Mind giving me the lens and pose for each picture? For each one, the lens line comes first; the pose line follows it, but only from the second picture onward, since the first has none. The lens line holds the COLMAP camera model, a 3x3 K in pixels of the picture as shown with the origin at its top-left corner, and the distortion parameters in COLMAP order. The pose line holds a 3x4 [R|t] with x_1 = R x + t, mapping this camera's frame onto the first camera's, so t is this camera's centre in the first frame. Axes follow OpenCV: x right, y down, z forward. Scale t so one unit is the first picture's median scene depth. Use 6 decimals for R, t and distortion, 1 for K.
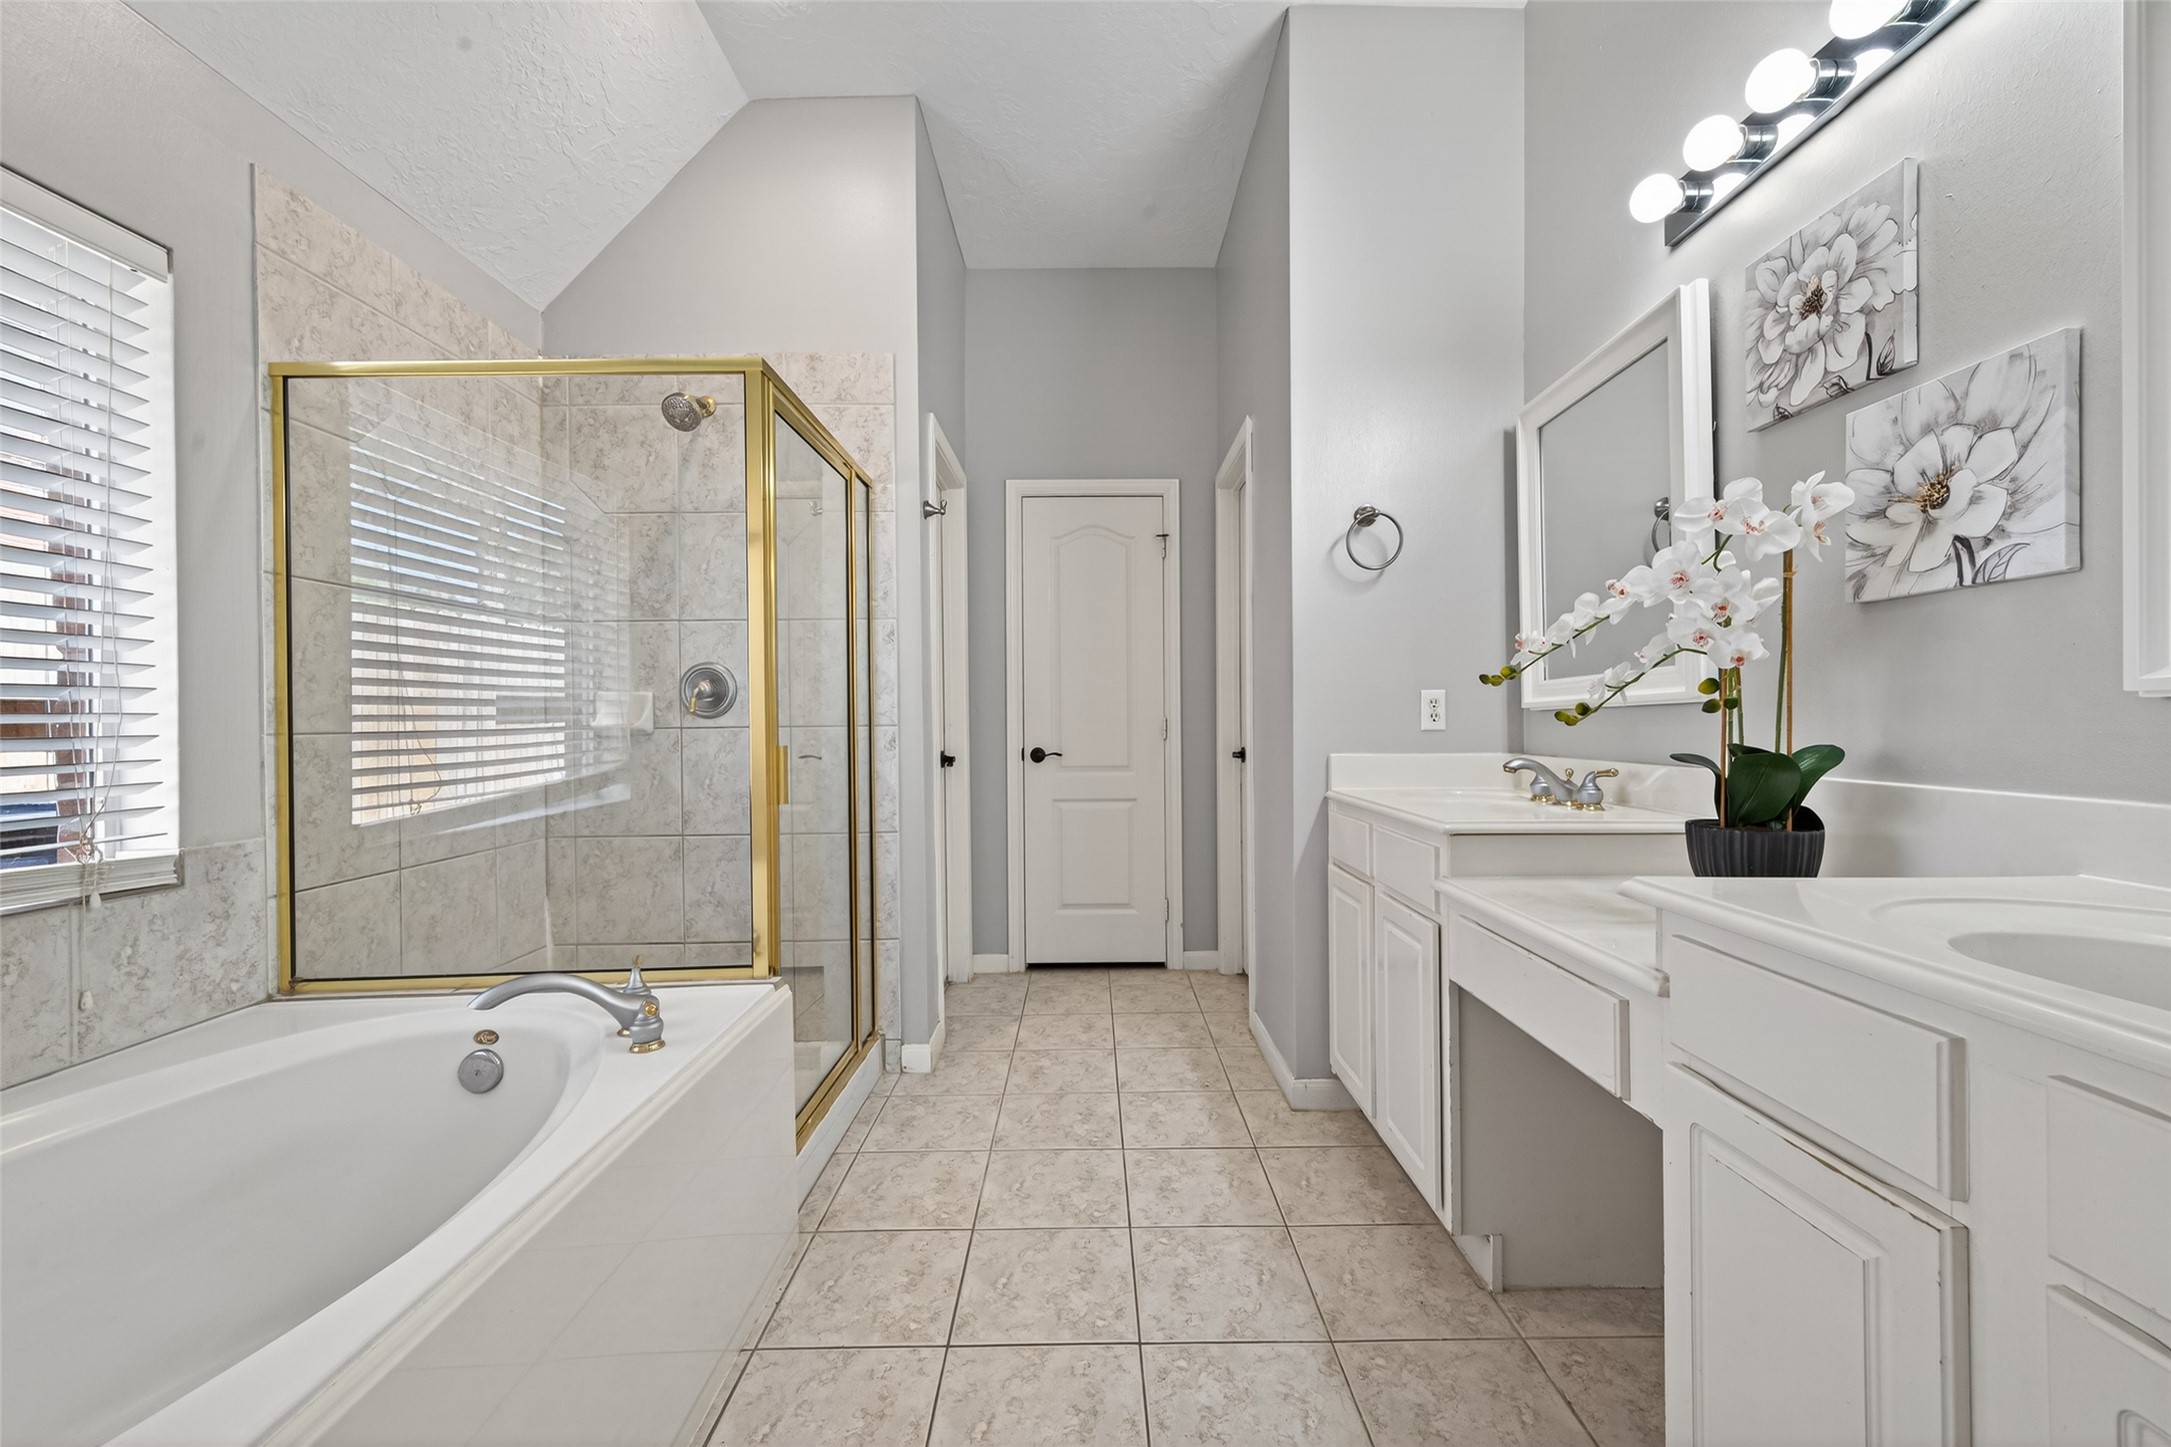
lens RADIAL K [[850.7, 0, 1083.8], [0, 850.7, 718.6], [0, 0, 1]] dist [0.009073, -0.002246]
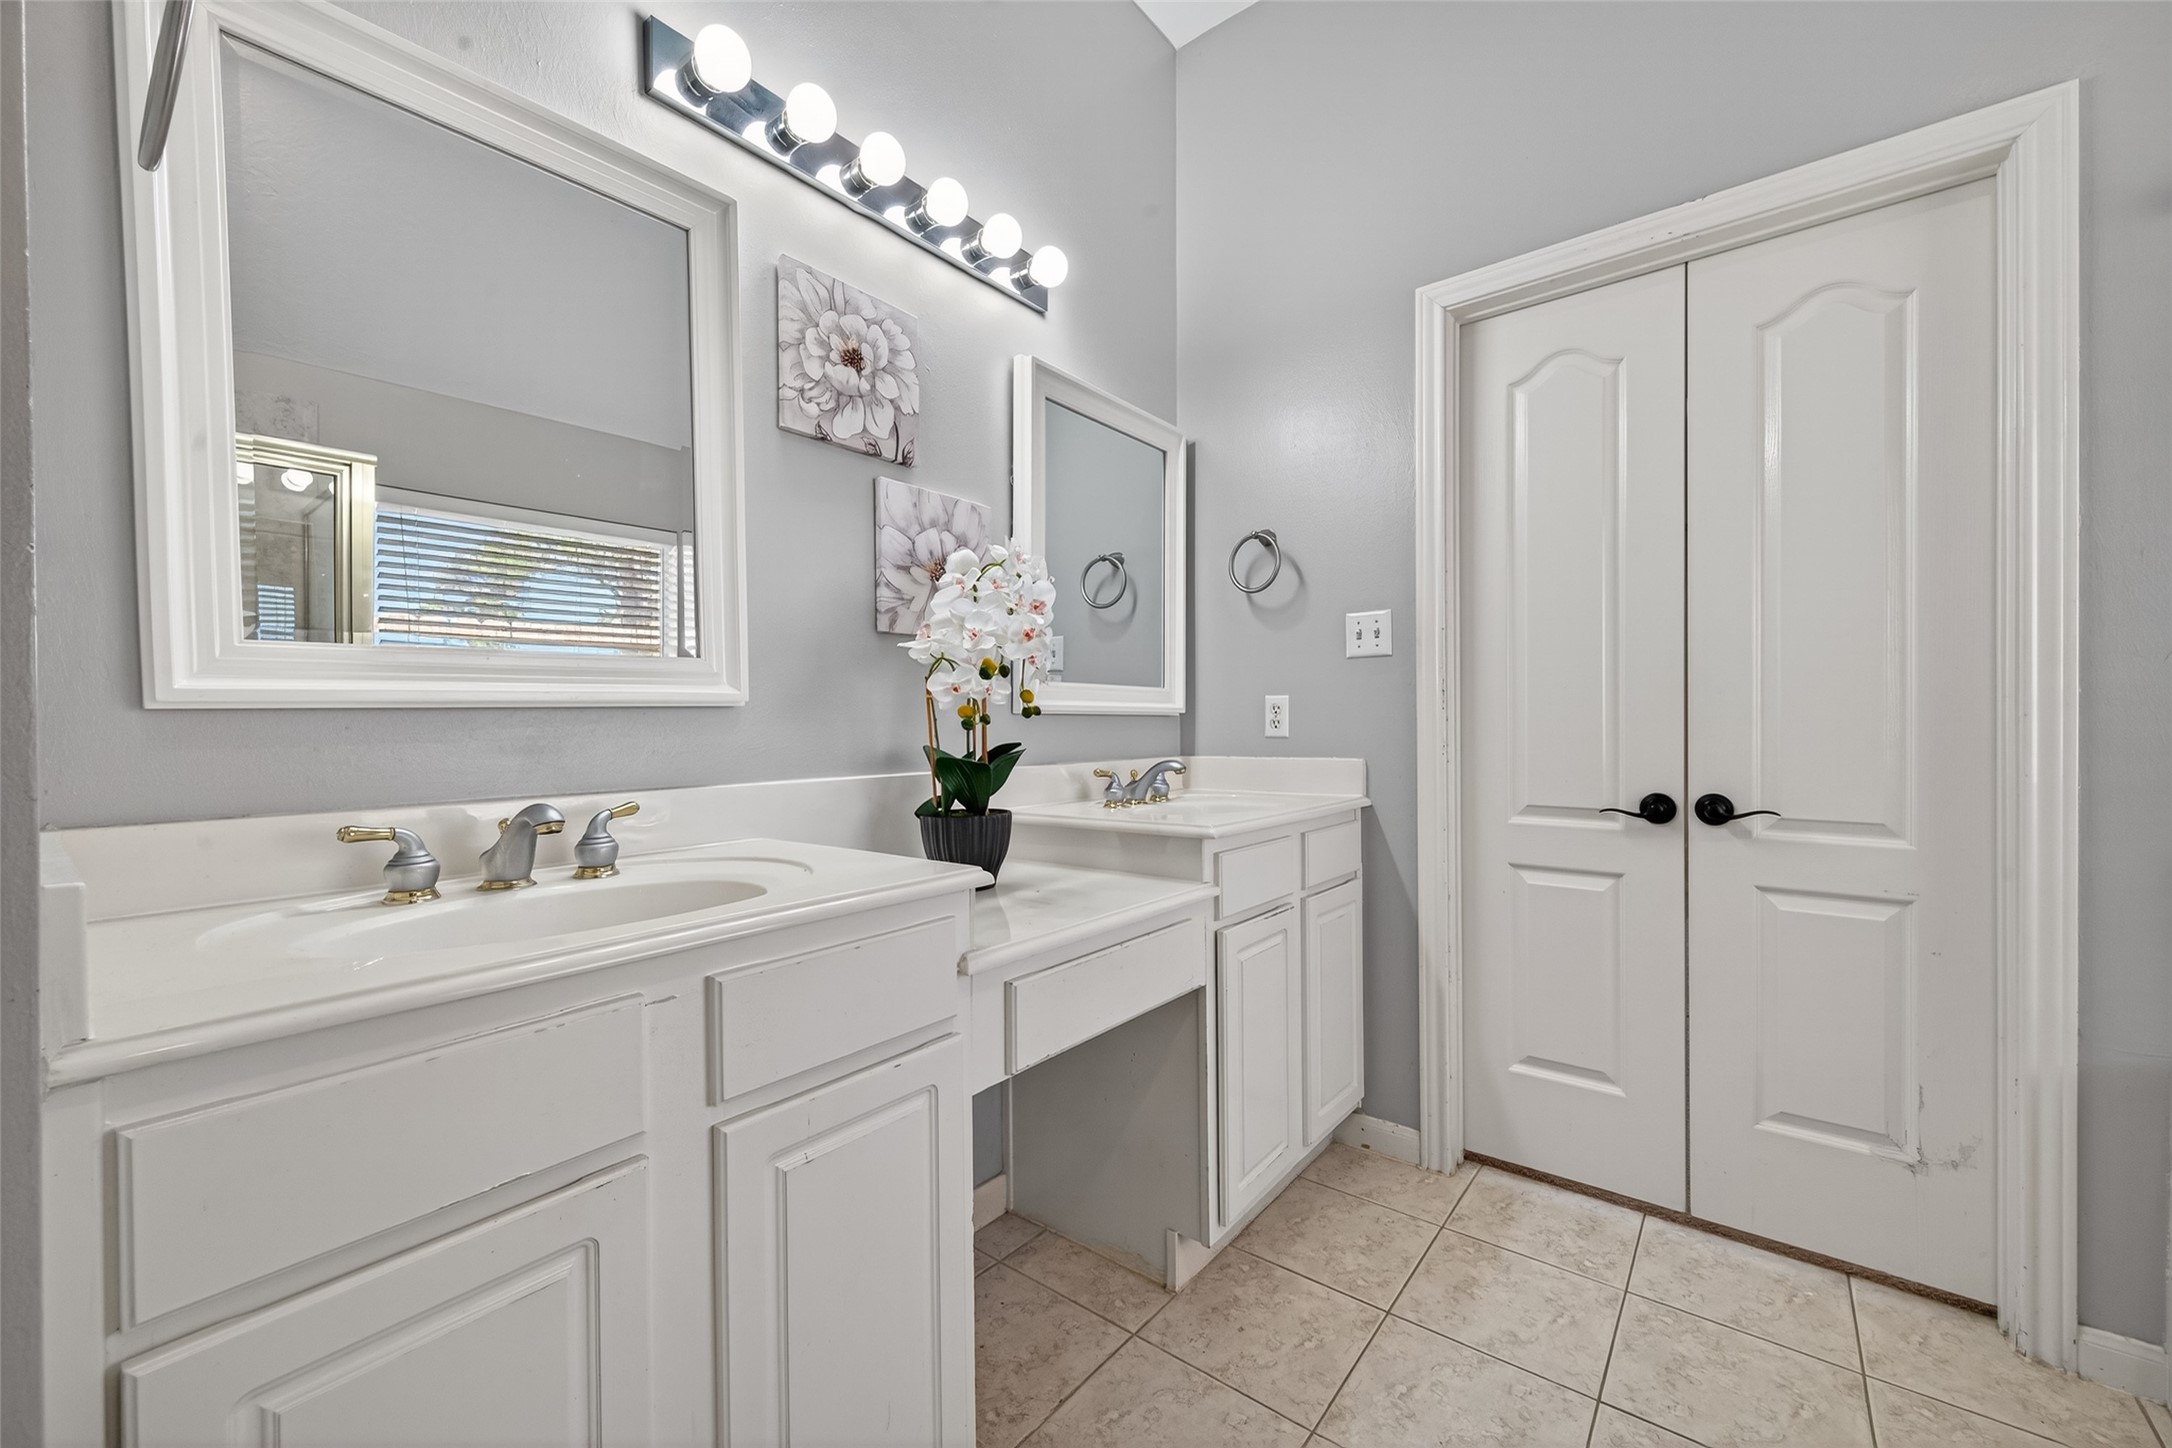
lens RADIAL K [[851.1, 0, 1085.6], [0, 851.1, 727.2], [0, 0, 1]] dist [0.009073, -0.002246]
pose [[-0.789067, 0.006039, 0.614278, -0.086014], [0.010512, 0.999938, 0.003672, 0.001828], [-0.614218, 0.009355, -0.789081, 1.790837]]
